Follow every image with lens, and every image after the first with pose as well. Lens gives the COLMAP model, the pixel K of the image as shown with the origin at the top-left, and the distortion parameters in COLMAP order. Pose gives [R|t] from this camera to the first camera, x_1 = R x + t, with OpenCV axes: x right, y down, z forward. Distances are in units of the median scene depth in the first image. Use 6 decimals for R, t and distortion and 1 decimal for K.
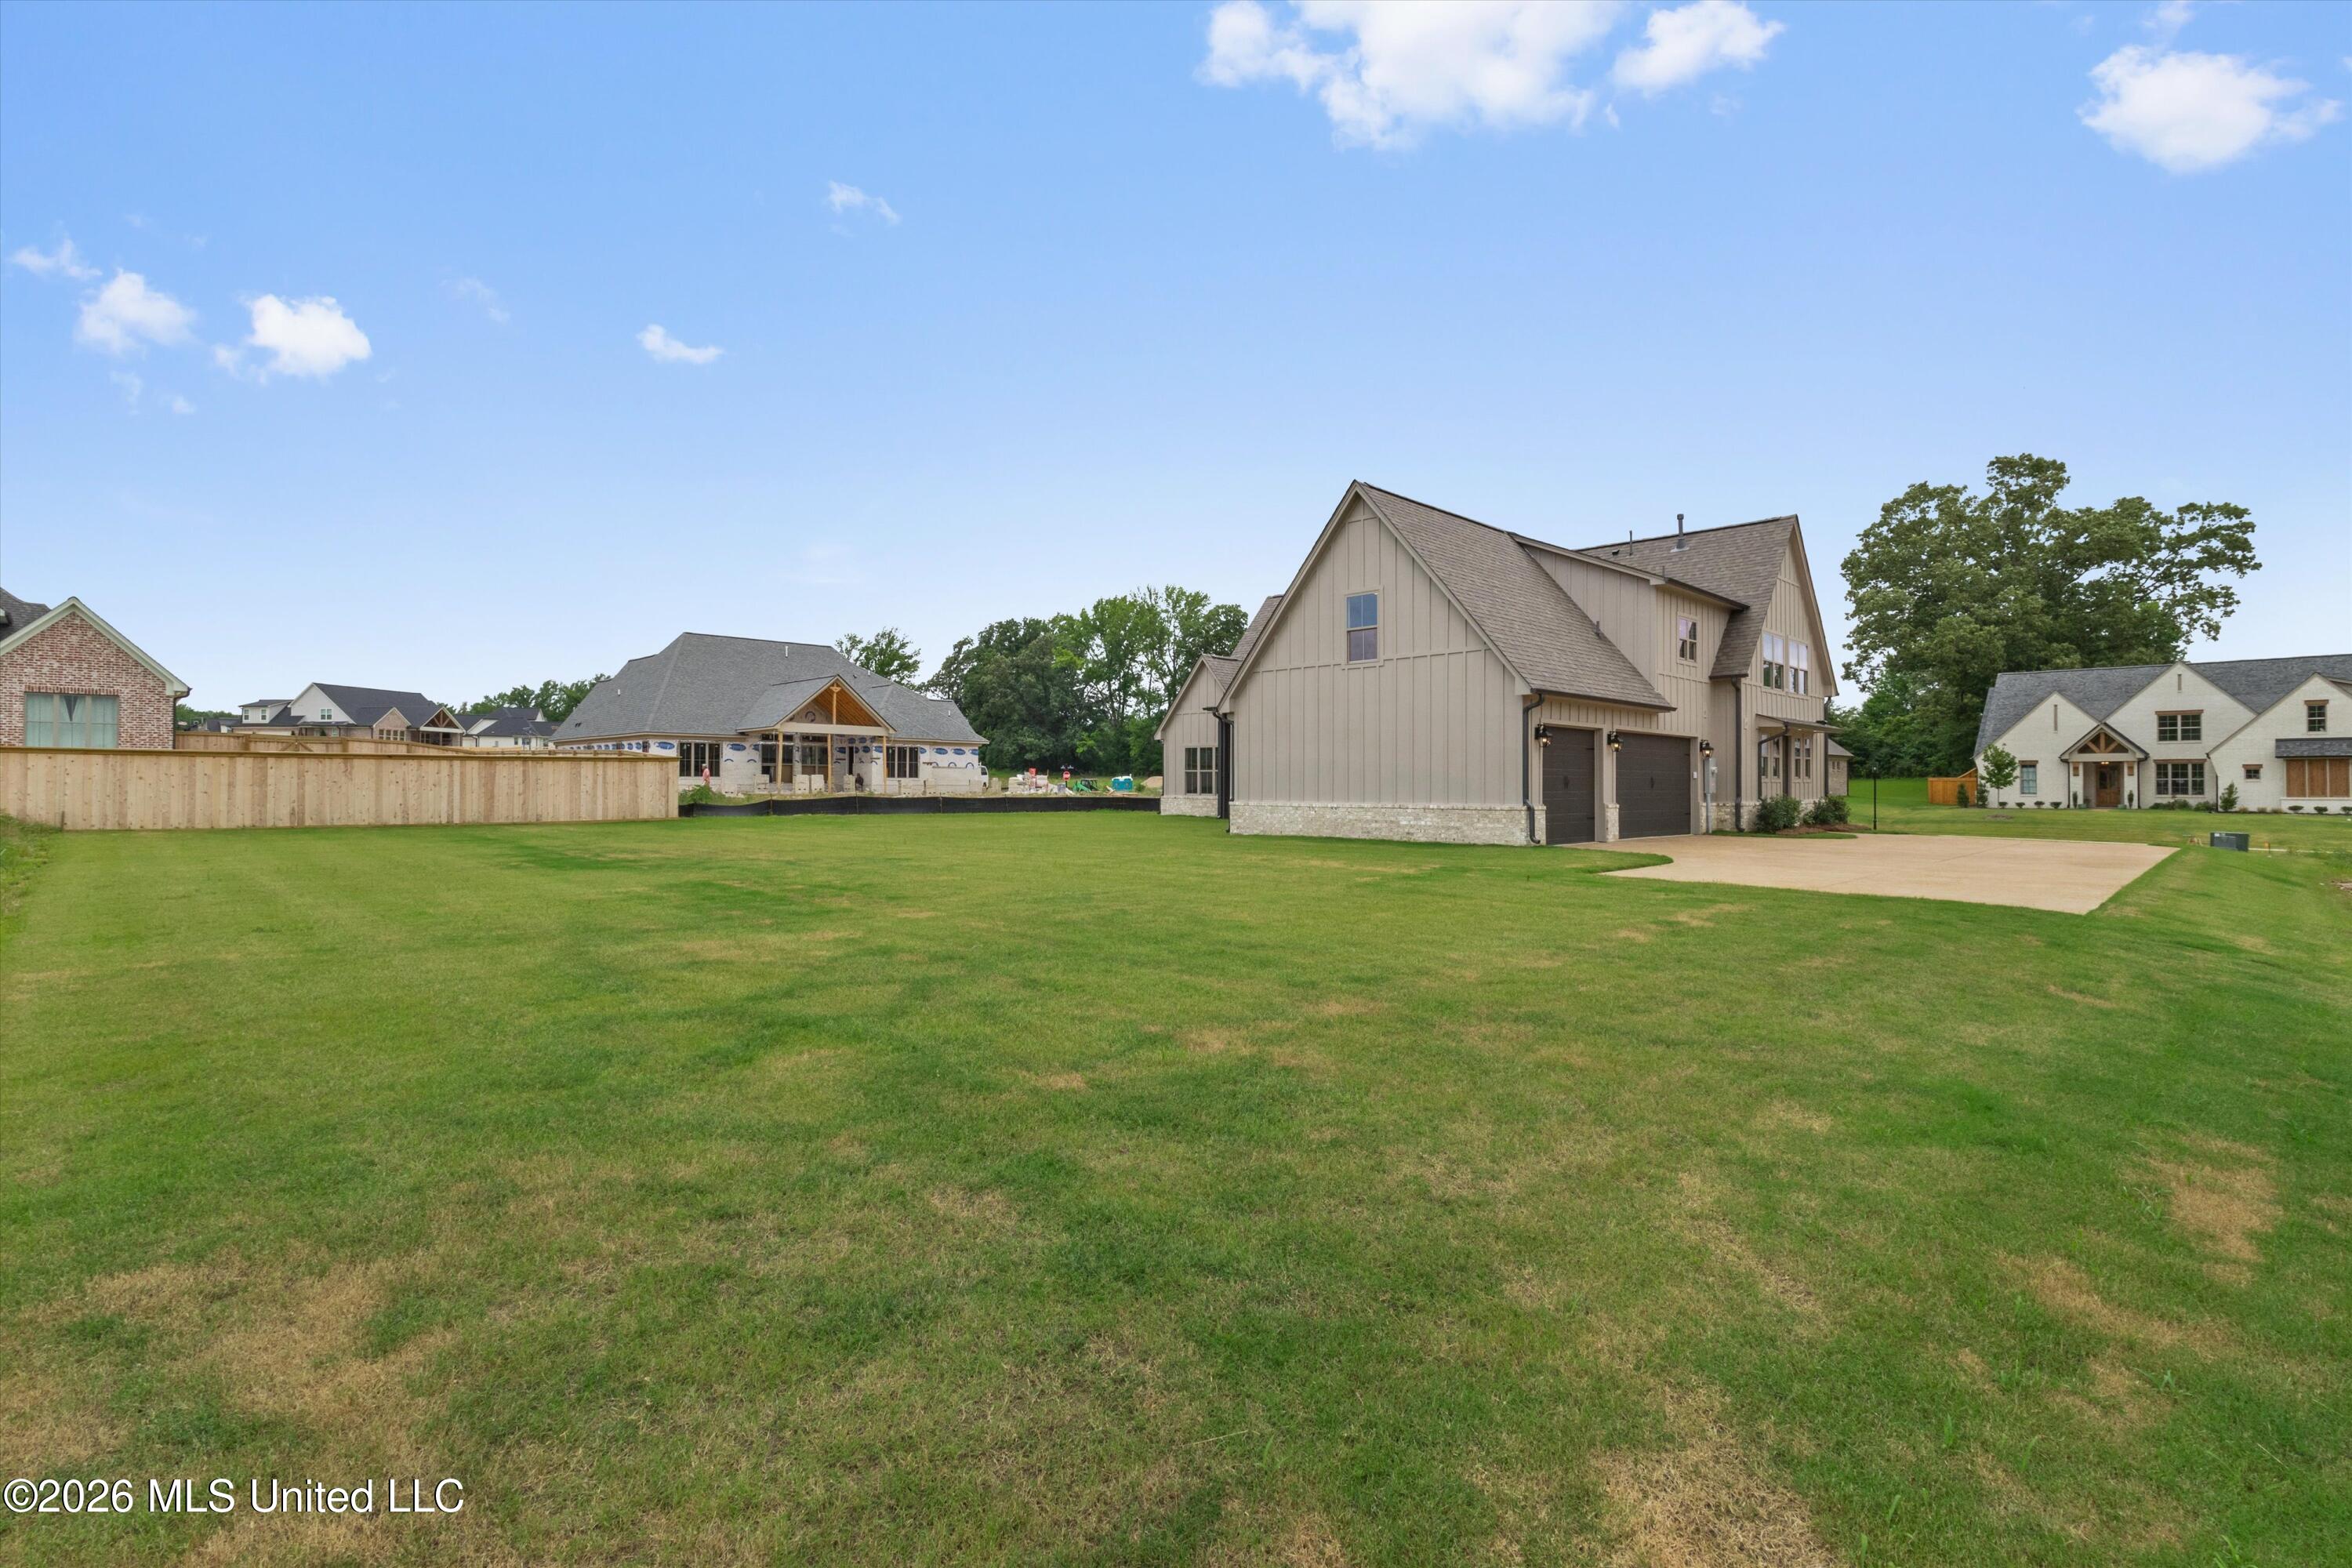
lens RADIAL K [[1082.4, 0, 1176.0], [0, 1082.4, 784.0], [0, 0, 1]] dist [0.005969, 0.000733]
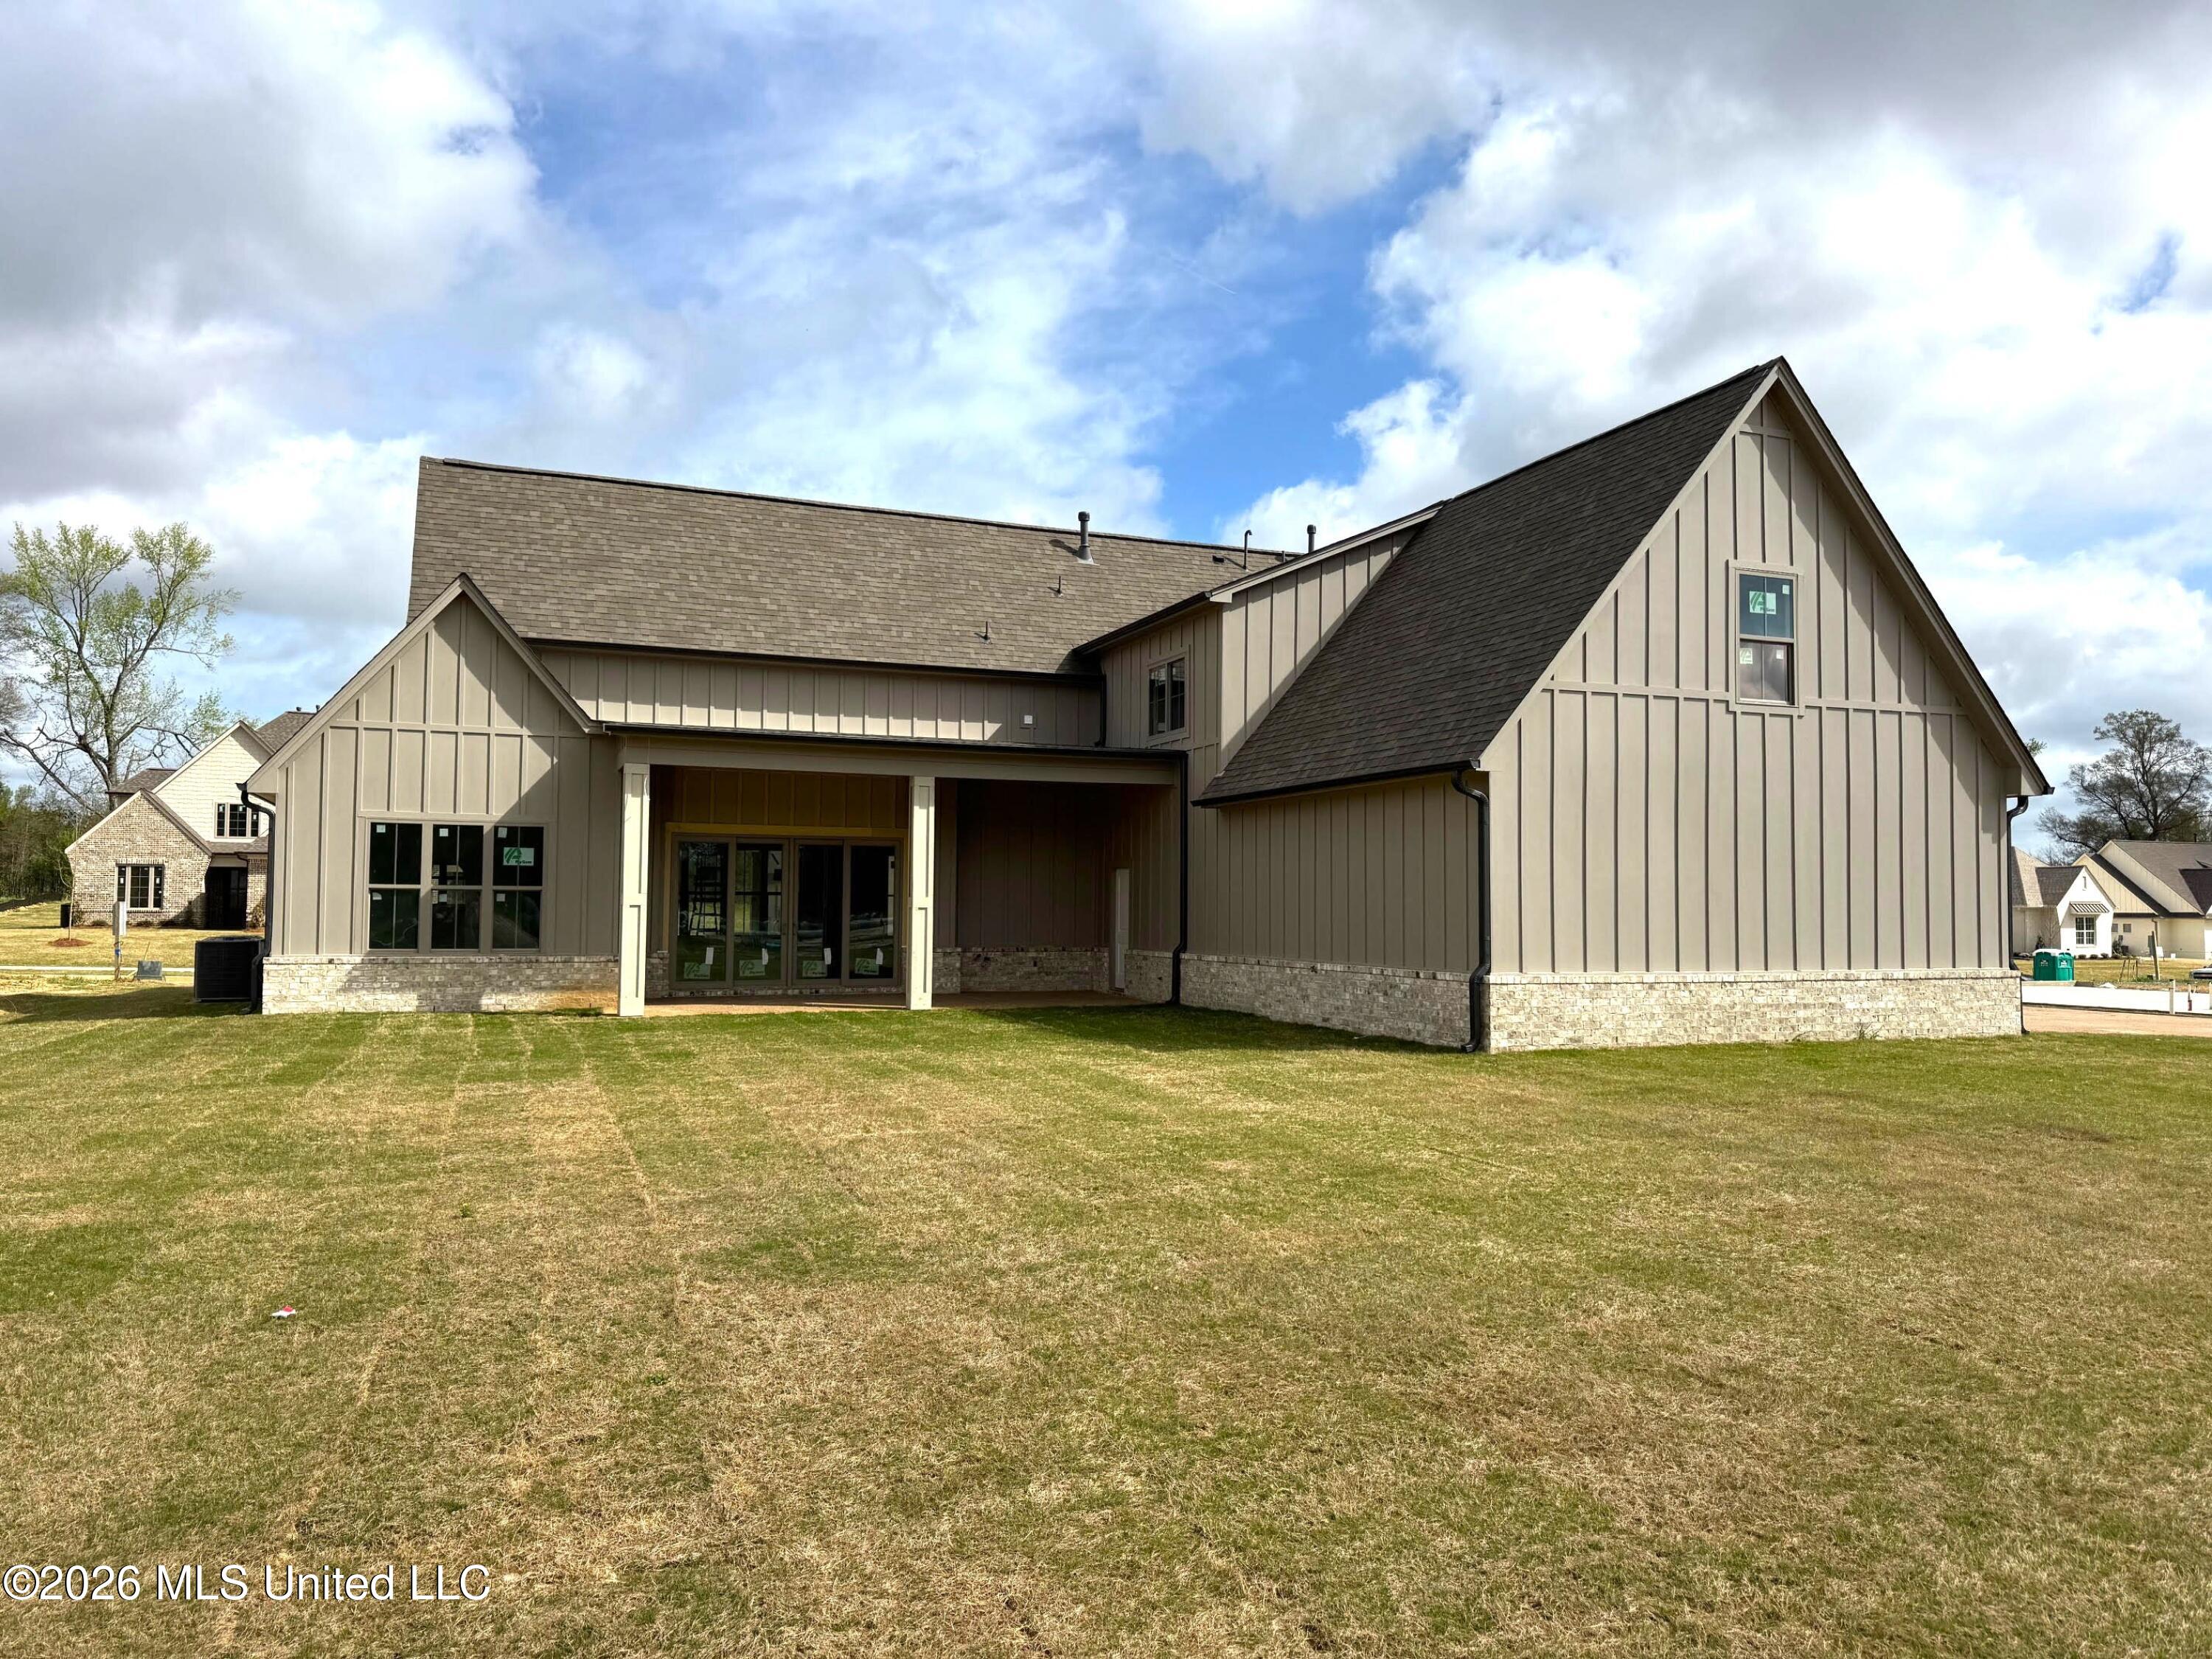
lens RADIAL K [[1560.0, 0, 1106.0], [0, 1560.0, 829.5], [0, 0, 1]] dist [0.068945, 0.000015]
pose [[0.374654, 0.045424, 0.926051, -0.640183], [-0.007231, 0.998912, -0.046073, -0.013293], [-0.927136, 0.010565, 0.374575, 0.975526]]
